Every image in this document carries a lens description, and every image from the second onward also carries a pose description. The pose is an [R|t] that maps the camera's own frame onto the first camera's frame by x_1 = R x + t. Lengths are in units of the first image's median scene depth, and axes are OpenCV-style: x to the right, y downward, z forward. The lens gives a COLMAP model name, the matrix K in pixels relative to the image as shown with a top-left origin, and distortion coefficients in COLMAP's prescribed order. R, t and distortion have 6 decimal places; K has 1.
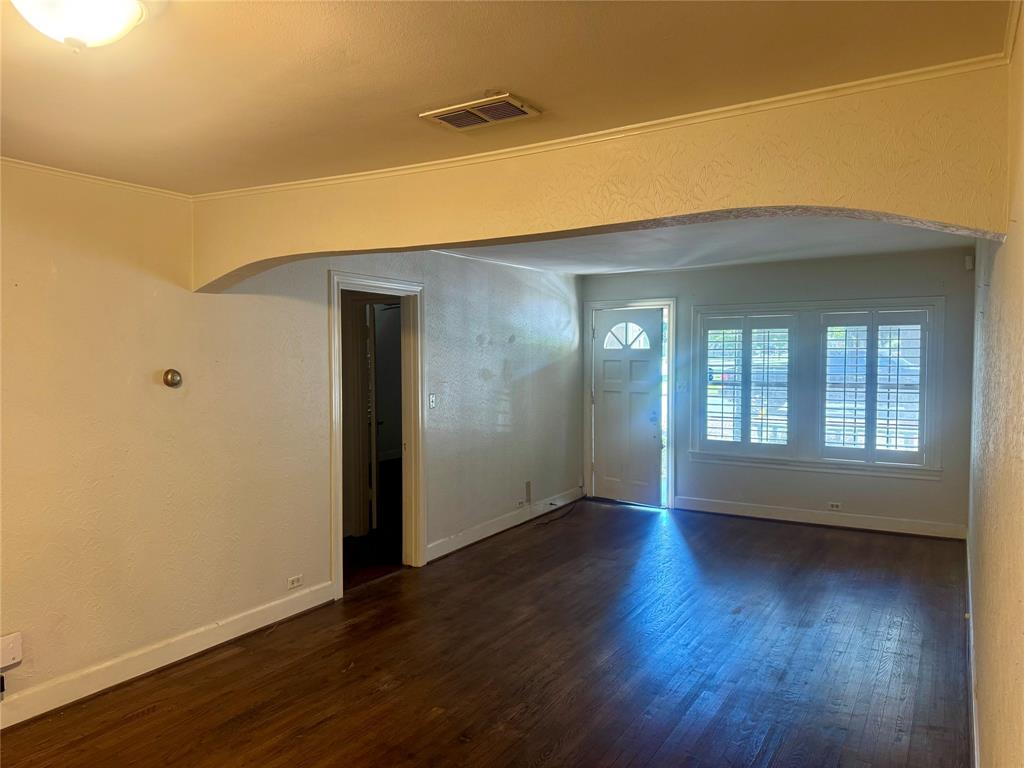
lens RADIAL K [[718.9, 0, 508.8], [0, 718.9, 378.6], [0, 0, 1]] dist [0.052275, -0.003177]
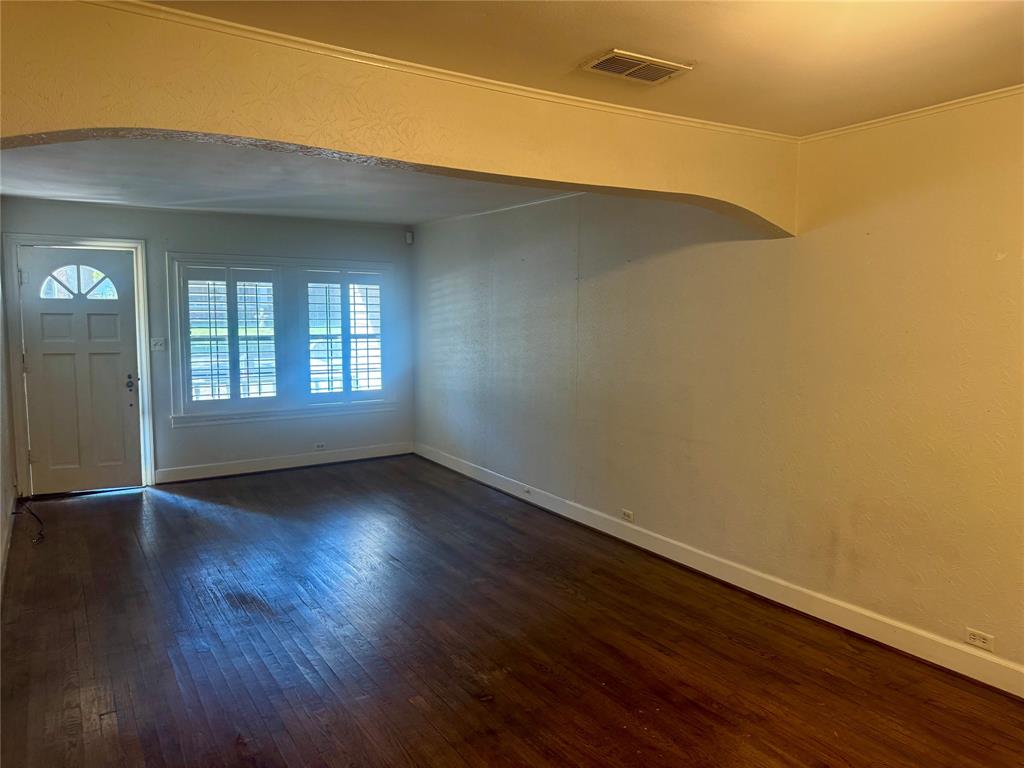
lens RADIAL K [[718.9, 0, 511.7], [0, 718.9, 386.8], [0, 0, 1]] dist [0.052275, -0.003177]
pose [[0.439778, -0.087978, 0.893787, -0.376129], [0.028565, 0.996057, 0.083989, 0.000683], [-0.897652, -0.011406, 0.440557, 0.236366]]
